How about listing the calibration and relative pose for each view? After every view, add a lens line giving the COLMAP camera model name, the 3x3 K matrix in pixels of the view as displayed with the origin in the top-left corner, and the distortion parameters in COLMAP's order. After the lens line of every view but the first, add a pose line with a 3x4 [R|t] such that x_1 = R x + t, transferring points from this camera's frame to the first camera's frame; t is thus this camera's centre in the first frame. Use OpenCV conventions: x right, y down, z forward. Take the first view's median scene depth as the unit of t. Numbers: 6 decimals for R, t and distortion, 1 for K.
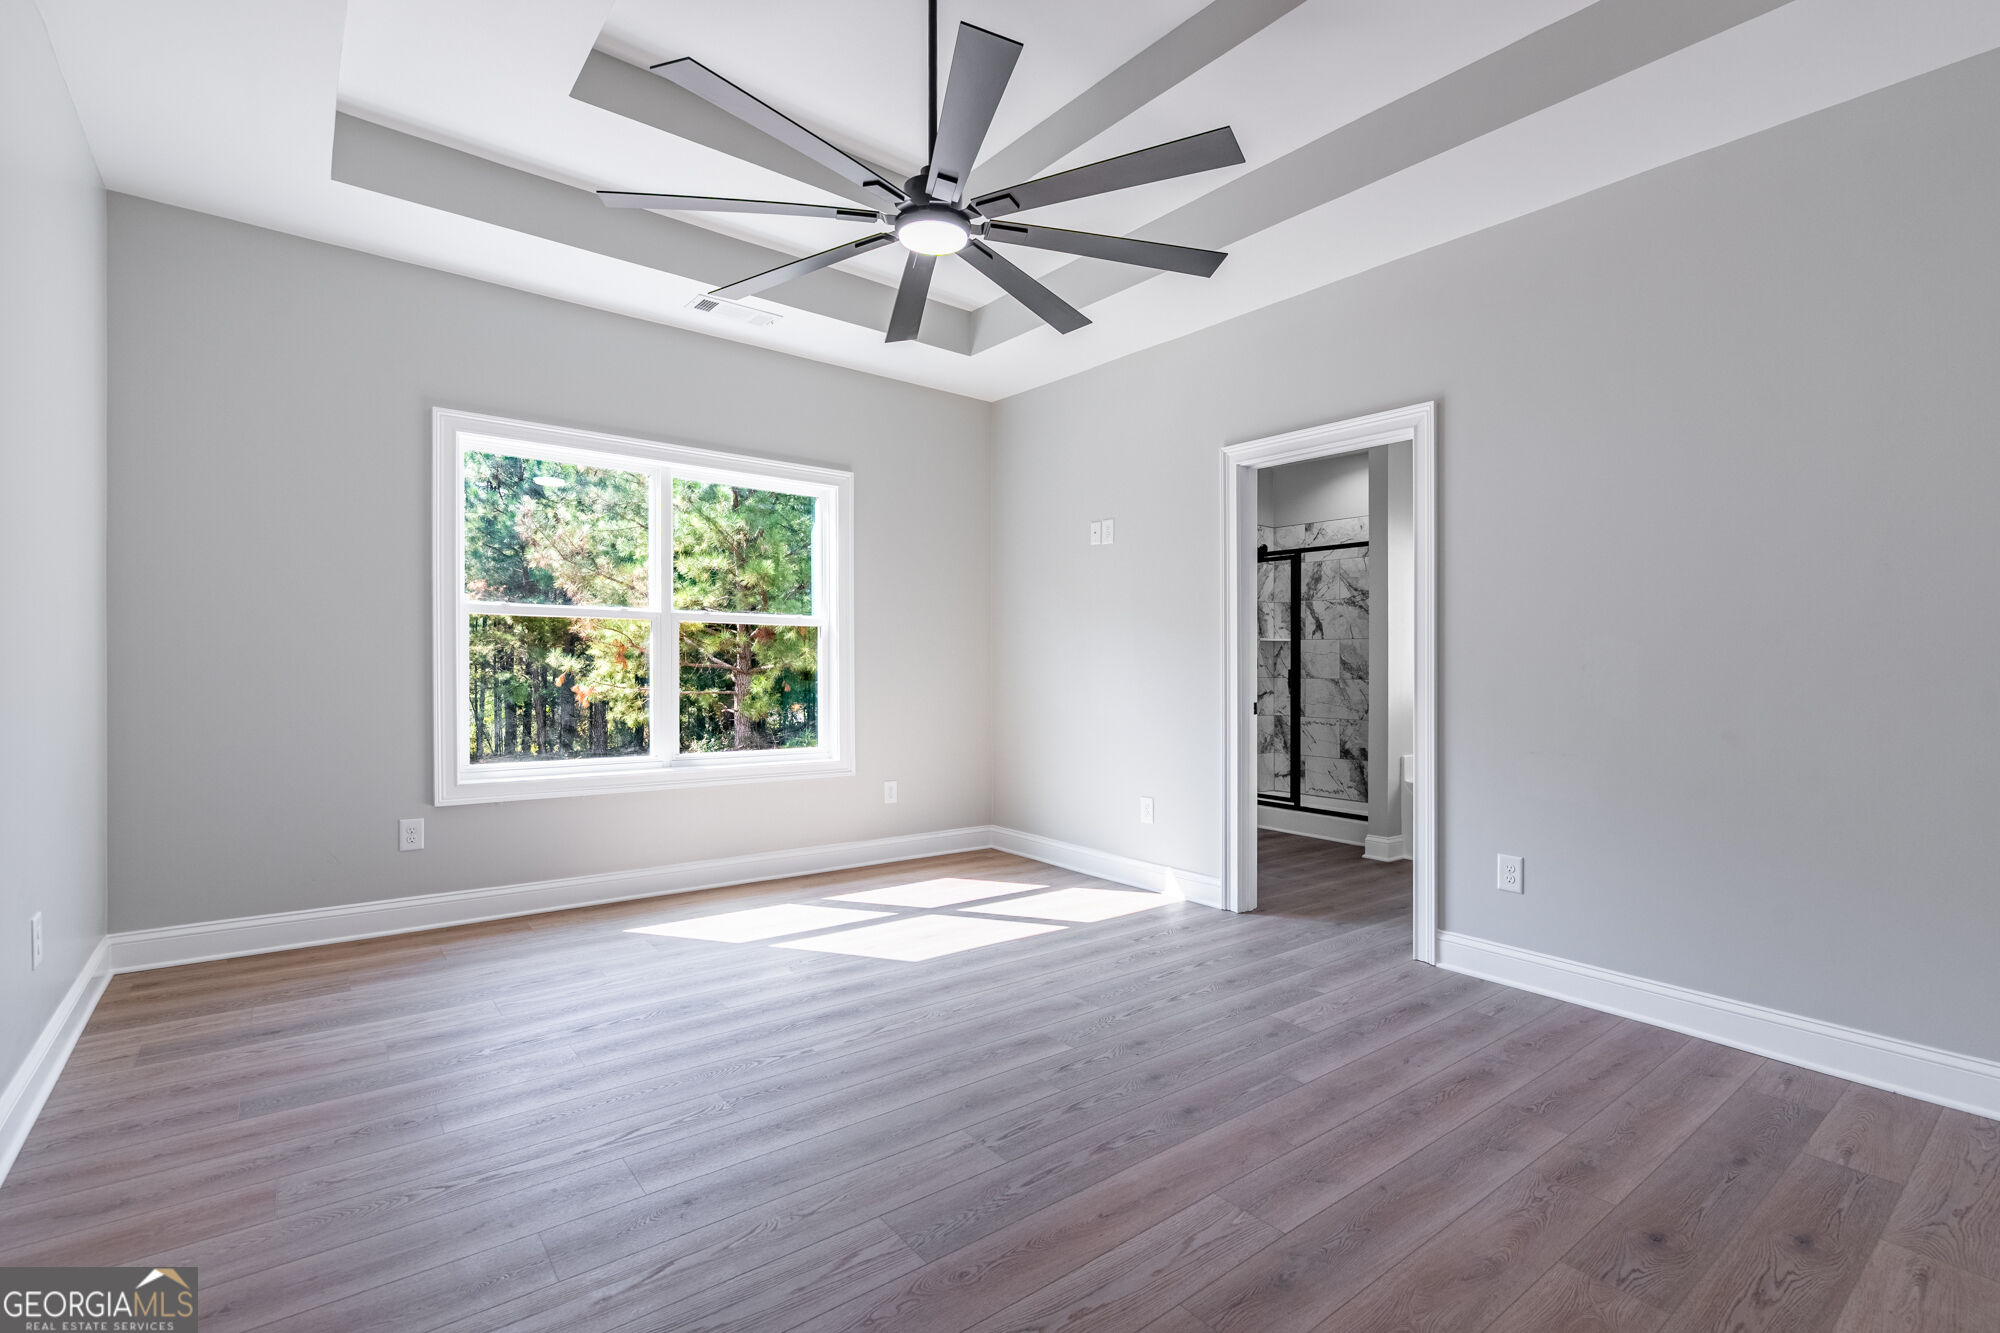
lens RADIAL K [[907.8, 0, 1000.0], [0, 907.8, 666.5], [0, 0, 1]] dist [-0.001828, -0.000097]
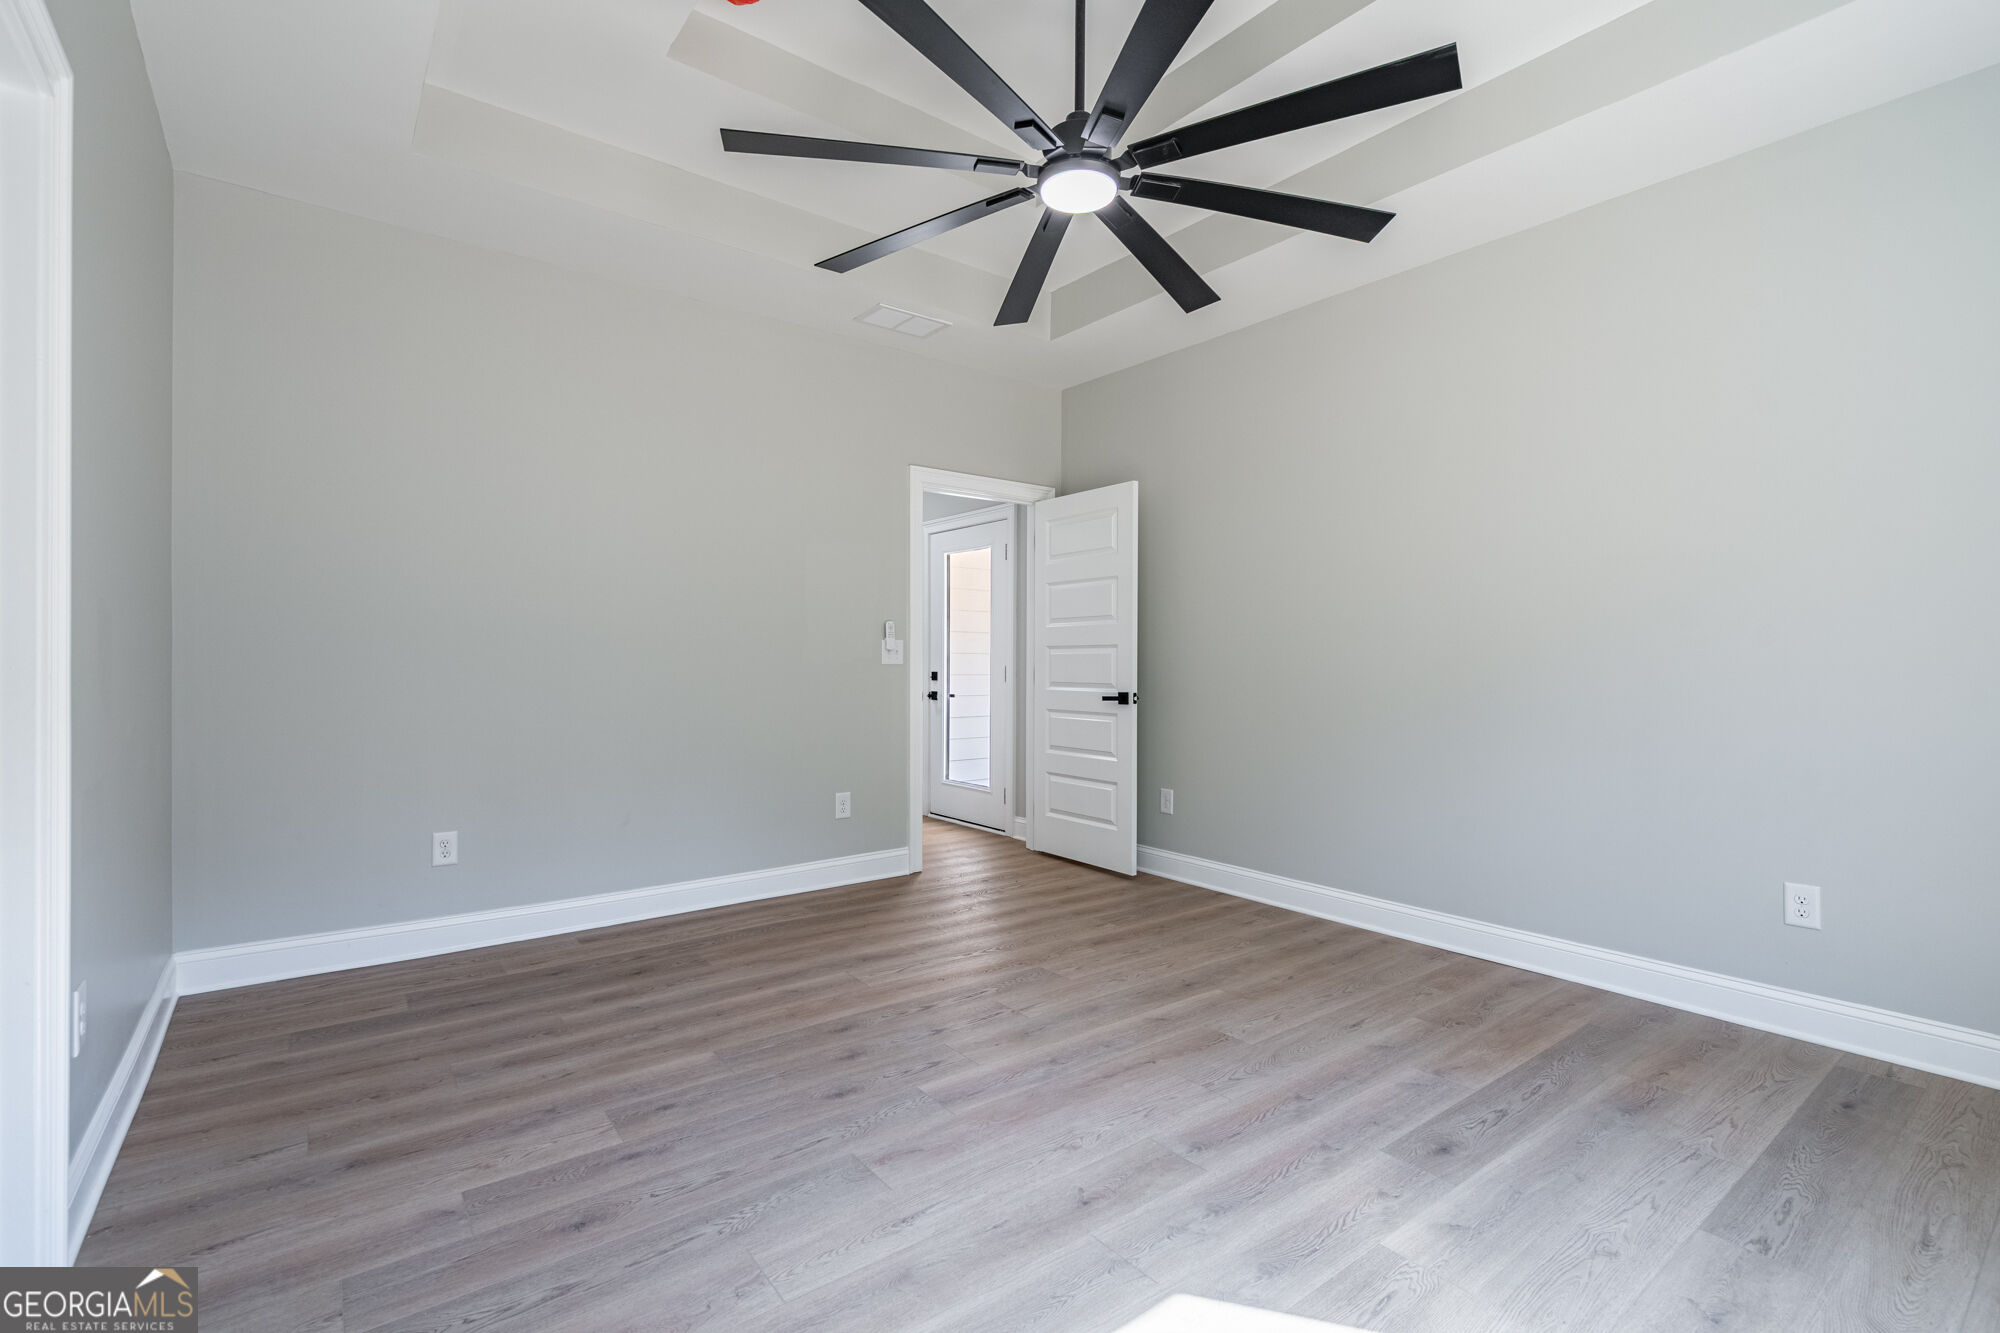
lens RADIAL K [[907.8, 0, 1000.0], [0, 907.8, 666.5], [0, 0, 1]] dist [-0.001828, -0.000097]
pose [[-0.999735, -0.019942, 0.011483, -0.001507], [-0.019851, 0.999771, 0.007941, -0.003747], [-0.011638, 0.007711, -0.999903, 2.058465]]
